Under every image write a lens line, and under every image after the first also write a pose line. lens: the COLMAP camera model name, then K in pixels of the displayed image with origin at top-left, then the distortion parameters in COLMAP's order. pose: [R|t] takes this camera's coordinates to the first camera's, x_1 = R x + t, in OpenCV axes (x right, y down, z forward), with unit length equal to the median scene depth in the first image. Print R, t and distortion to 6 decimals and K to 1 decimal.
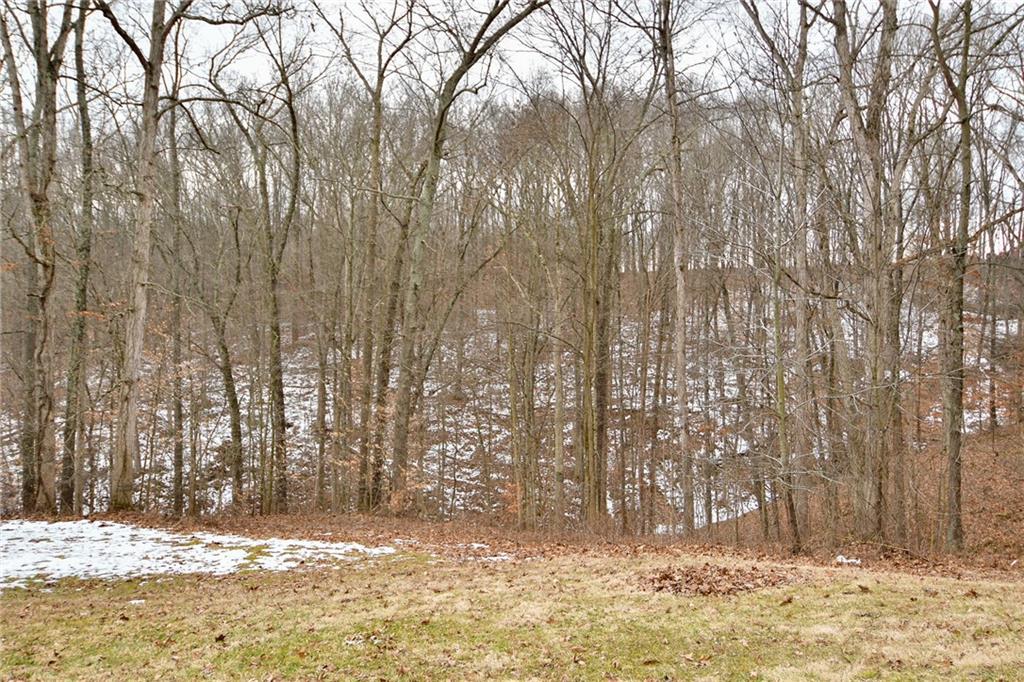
lens RADIAL K [[878.9, 0, 517.0], [0, 878.9, 332.9], [0, 0, 1]] dist [0.066427, -0.070199]
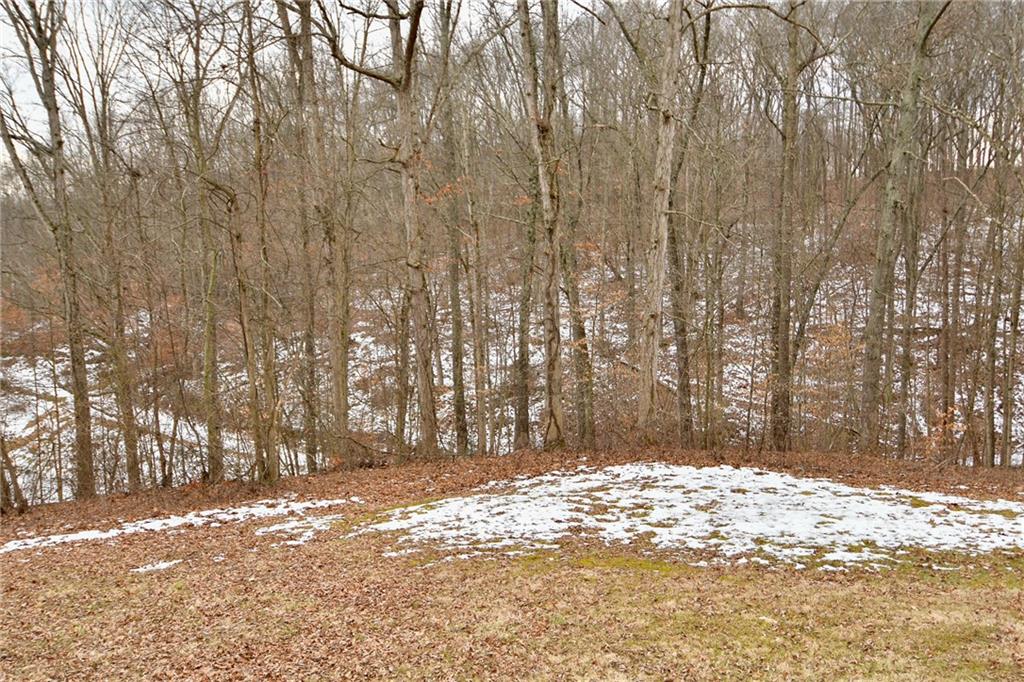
lens RADIAL K [[878.9, 0, 517.2], [0, 878.9, 331.8], [0, 0, 1]] dist [0.066427, -0.070199]
pose [[0.978692, -0.003408, -0.205307, -0.130748], [0.022987, 0.995395, 0.093058, -0.006791], [0.204045, -0.095794, 0.974263, 0.011086]]
